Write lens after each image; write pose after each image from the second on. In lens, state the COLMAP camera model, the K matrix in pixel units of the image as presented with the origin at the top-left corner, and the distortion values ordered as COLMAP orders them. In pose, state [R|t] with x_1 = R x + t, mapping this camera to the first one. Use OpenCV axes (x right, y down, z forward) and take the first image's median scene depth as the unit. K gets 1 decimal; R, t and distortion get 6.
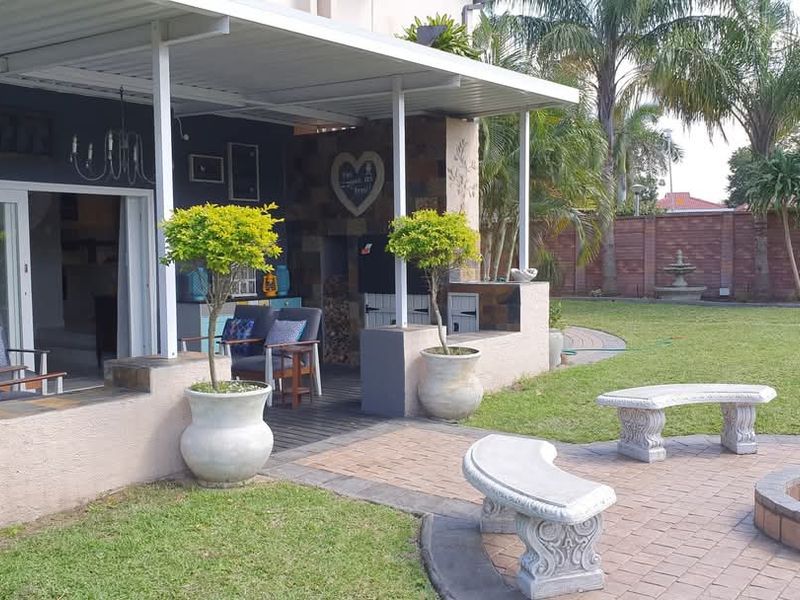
lens RADIAL K [[826.1, 0, 407.6], [0, 826.1, 300.6], [0, 0, 1]] dist [0.055001, 0.000000]
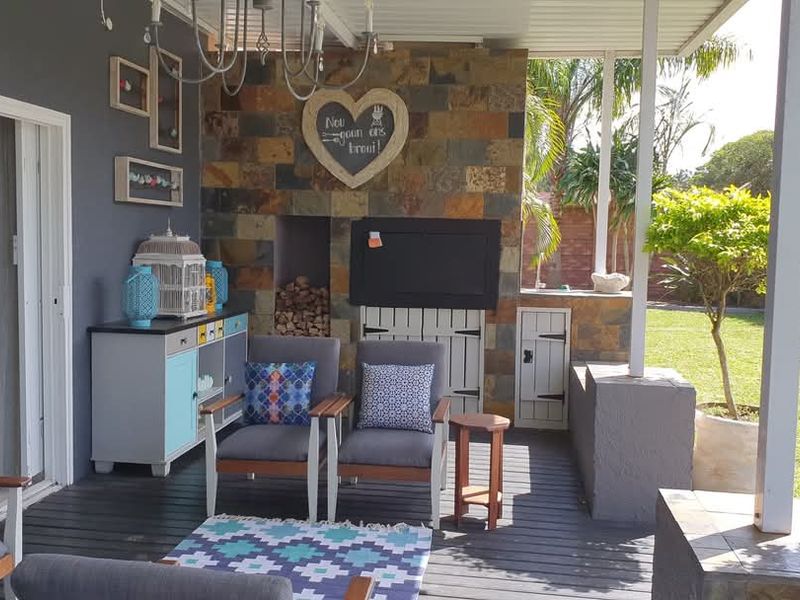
lens RADIAL K [[826.1, 0, 400.2], [0, 826.1, 304.4], [0, 0, 1]] dist [0.055001, 0.000000]
pose [[0.857287, -0.011404, 0.514712, -0.364289], [-0.001169, 0.999709, 0.024097, -0.026503], [-0.514837, -0.021260, 0.857024, 0.422683]]
